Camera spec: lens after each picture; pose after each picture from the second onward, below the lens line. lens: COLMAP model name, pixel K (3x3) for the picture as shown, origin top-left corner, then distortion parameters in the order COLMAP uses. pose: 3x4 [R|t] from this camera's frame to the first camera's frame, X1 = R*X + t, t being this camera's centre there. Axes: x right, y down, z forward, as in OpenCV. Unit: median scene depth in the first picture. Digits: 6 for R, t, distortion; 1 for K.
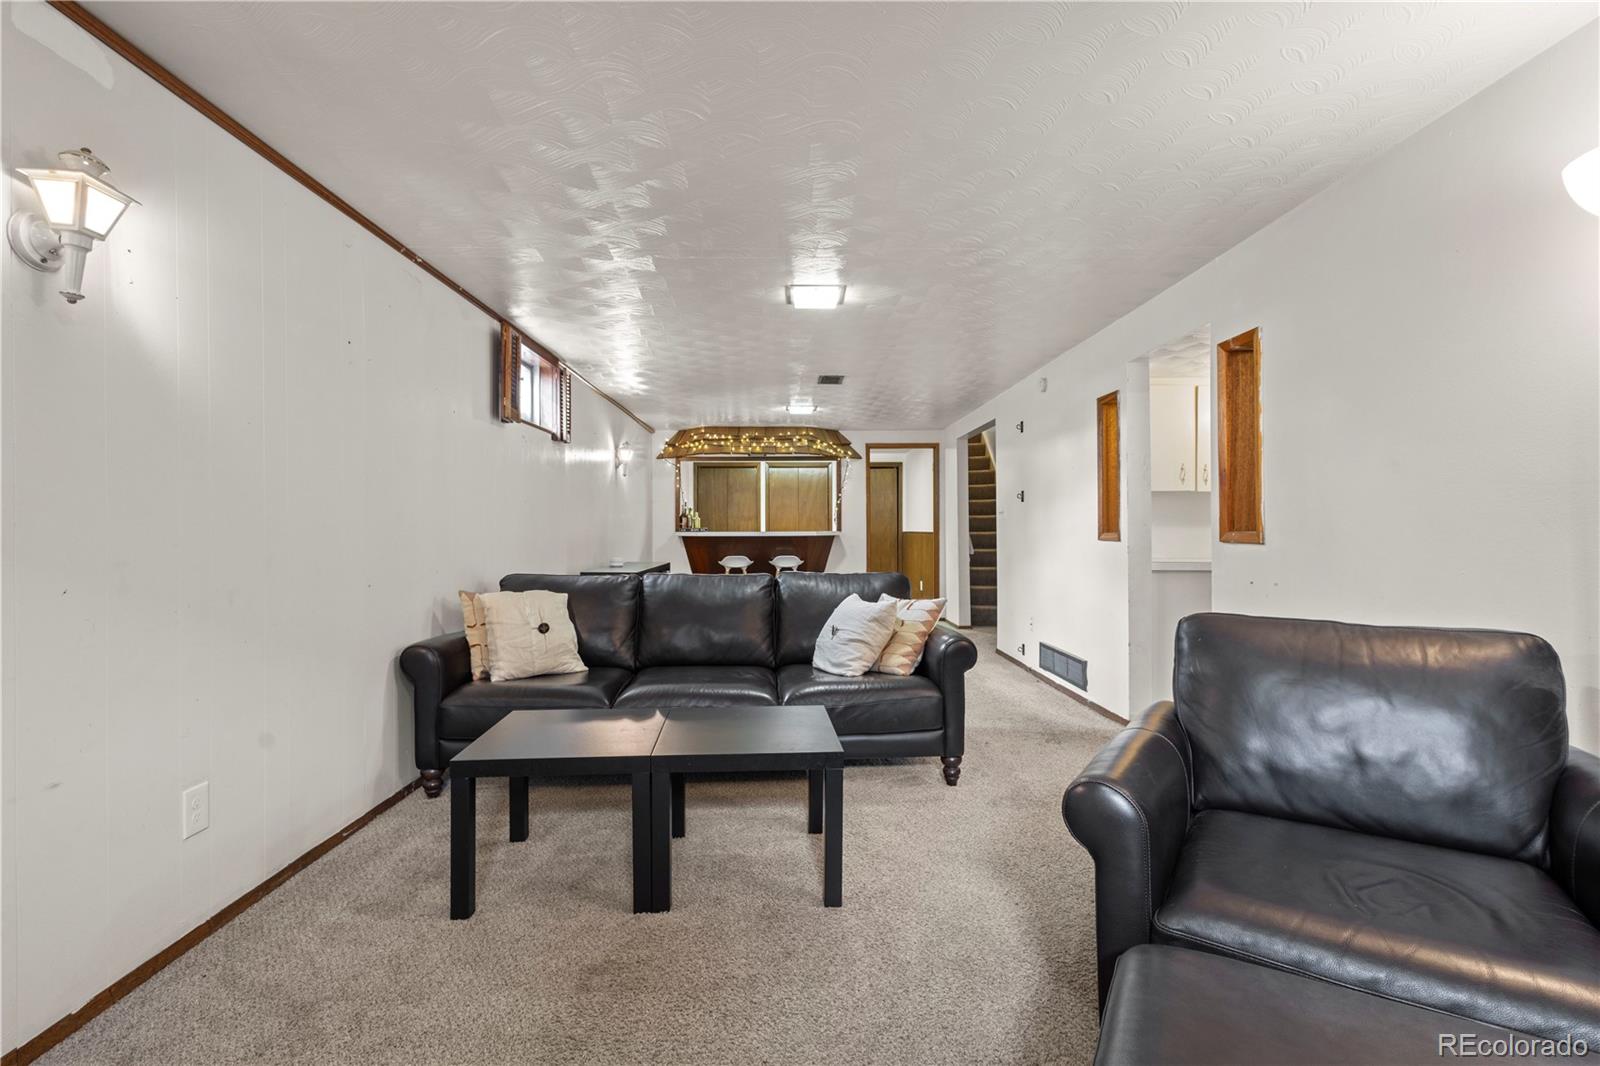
lens RADIAL K [[749.1, 0, 793.3], [0, 749.1, 530.1], [0, 0, 1]] dist [0.001423, 0.000103]
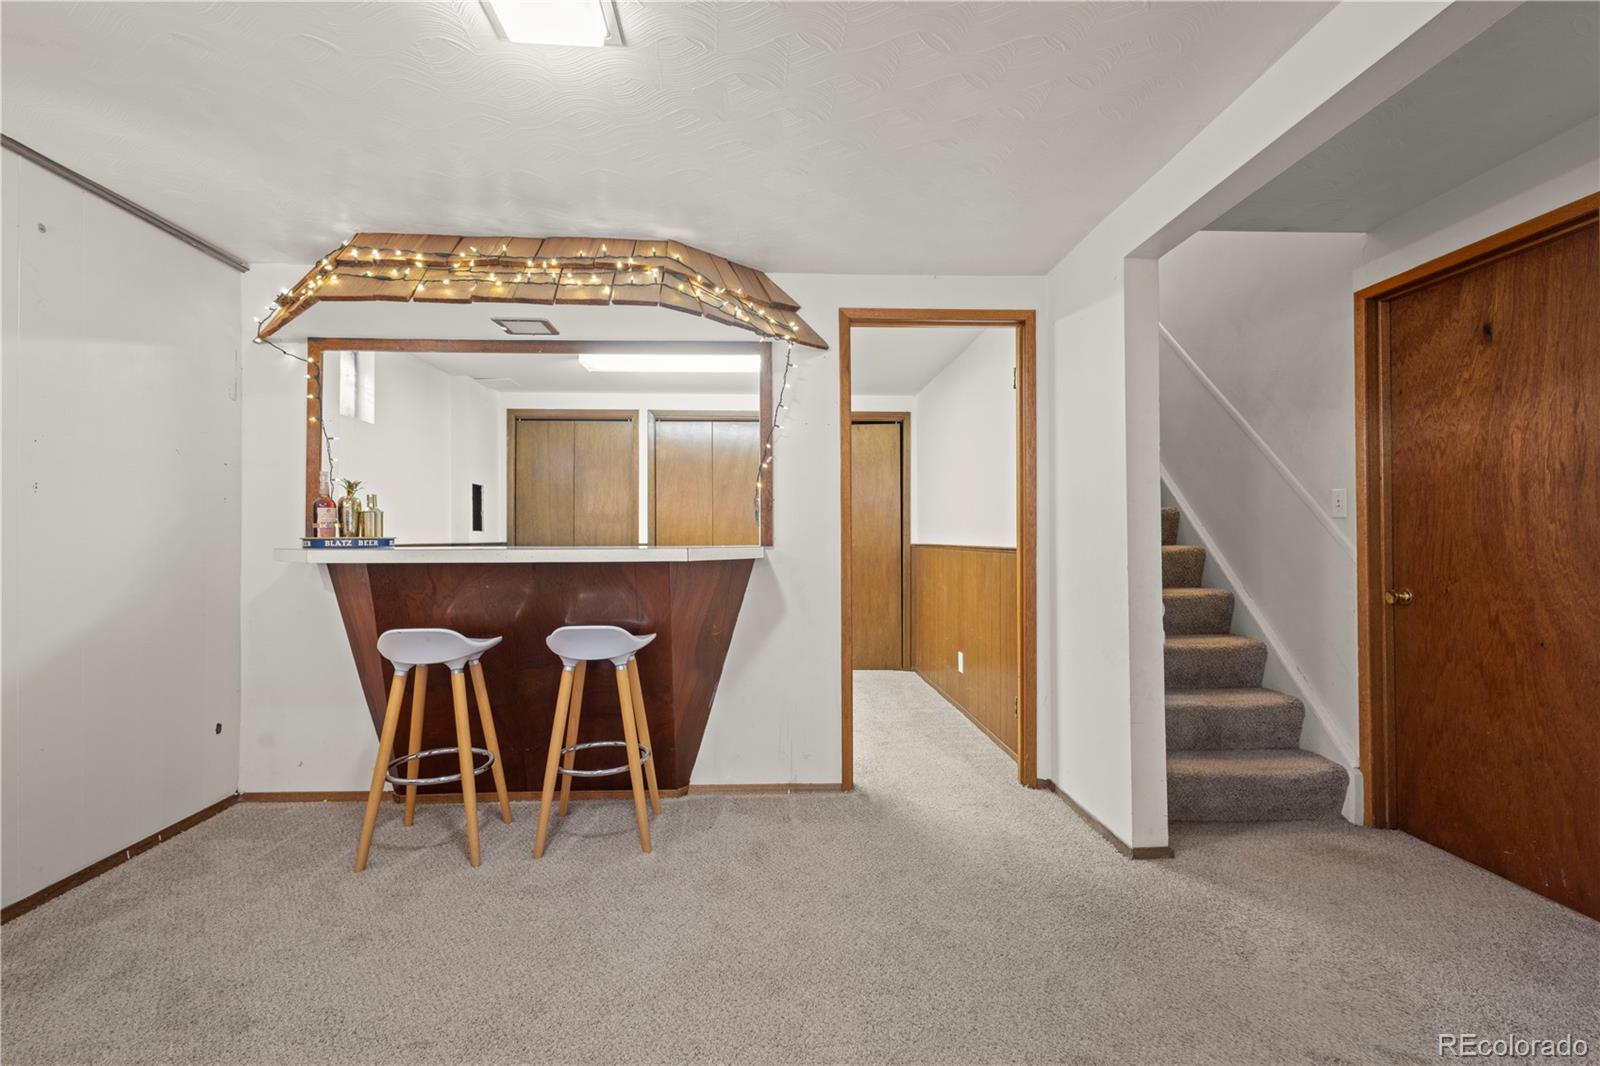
lens RADIAL K [[749.1, 0, 803.4], [0, 749.1, 533.8], [0, 0, 1]] dist [0.001423, 0.000103]
pose [[0.999039, -0.001870, 0.043785, 0.063132], [0.002306, 0.999948, -0.009902, -0.001140], [-0.043764, 0.009993, 0.998992, 0.636565]]
